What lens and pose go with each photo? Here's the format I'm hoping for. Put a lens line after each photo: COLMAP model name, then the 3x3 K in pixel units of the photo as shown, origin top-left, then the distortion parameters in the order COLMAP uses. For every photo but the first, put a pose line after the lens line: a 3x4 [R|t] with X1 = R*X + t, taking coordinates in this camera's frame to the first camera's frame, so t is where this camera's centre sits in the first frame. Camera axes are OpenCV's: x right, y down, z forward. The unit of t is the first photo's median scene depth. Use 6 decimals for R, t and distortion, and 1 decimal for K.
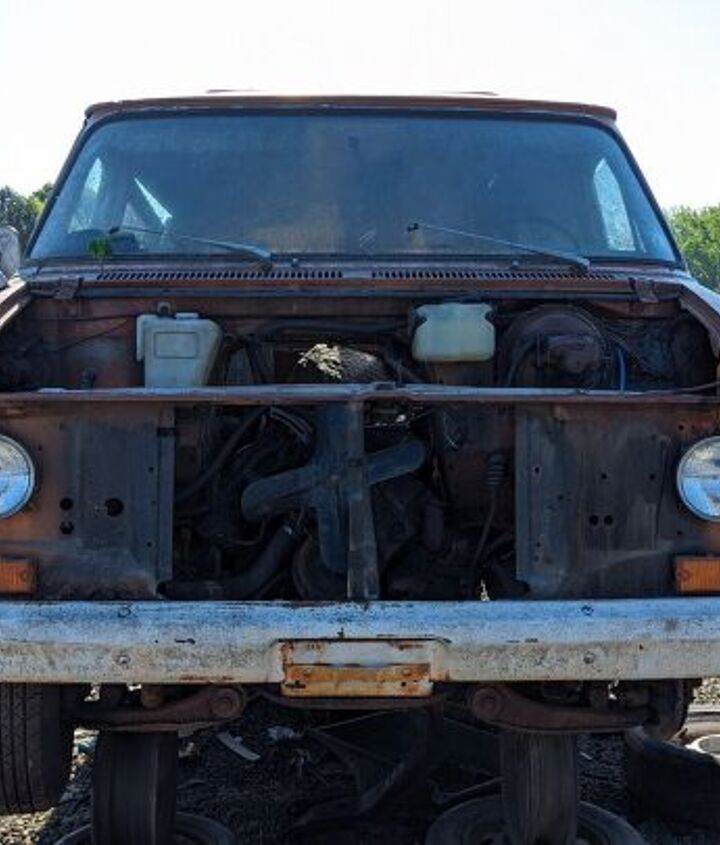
lens RADIAL K [[1099.3, 0, 360.2], [0, 1099.3, 416.9], [0, 0, 1]] dist [0.047857, 0.000000]
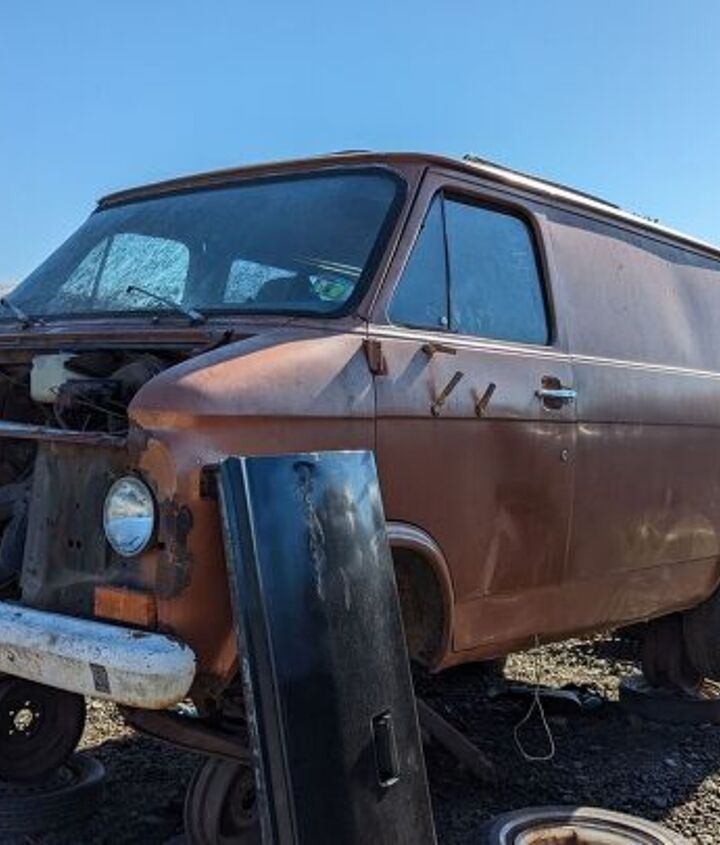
lens RADIAL K [[1099.3, 0, 358.7], [0, 1099.3, 427.6], [0, 0, 1]] dist [0.047857, 0.000000]
pose [[0.741580, 0.040811, -0.669622, 1.202073], [-0.060391, 0.998156, -0.006047, -0.037275], [0.668141, 0.044924, 0.742677, 0.349261]]
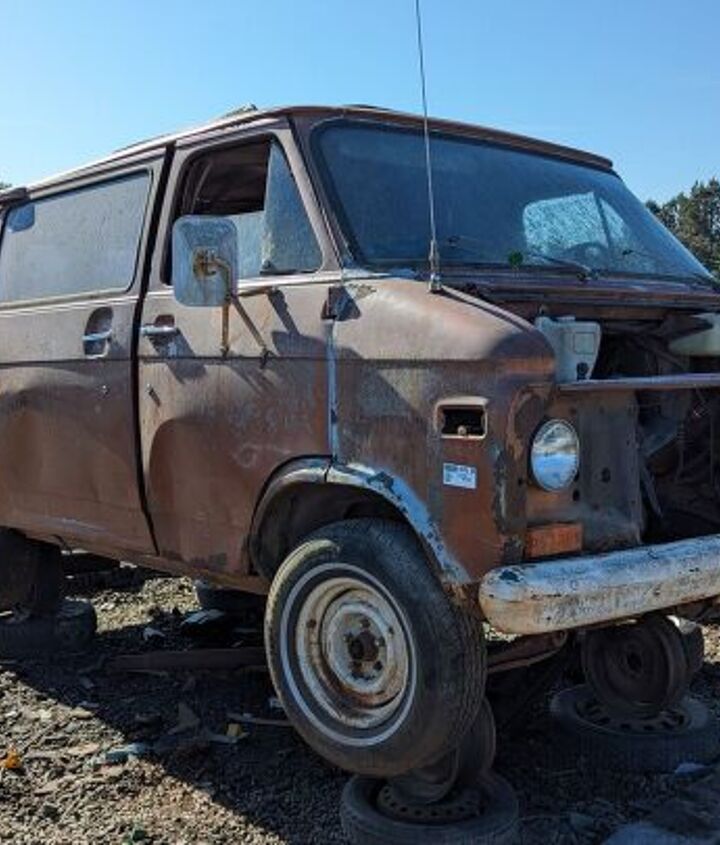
lens RADIAL K [[1099.3, 0, 362.4], [0, 1099.3, 421.7], [0, 0, 1]] dist [0.047857, 0.000000]
pose [[0.780793, -0.044040, 0.623236, -1.115945], [0.032938, 0.999027, 0.029330, -0.021387], [-0.623921, -0.002373, 0.781484, 0.192918]]
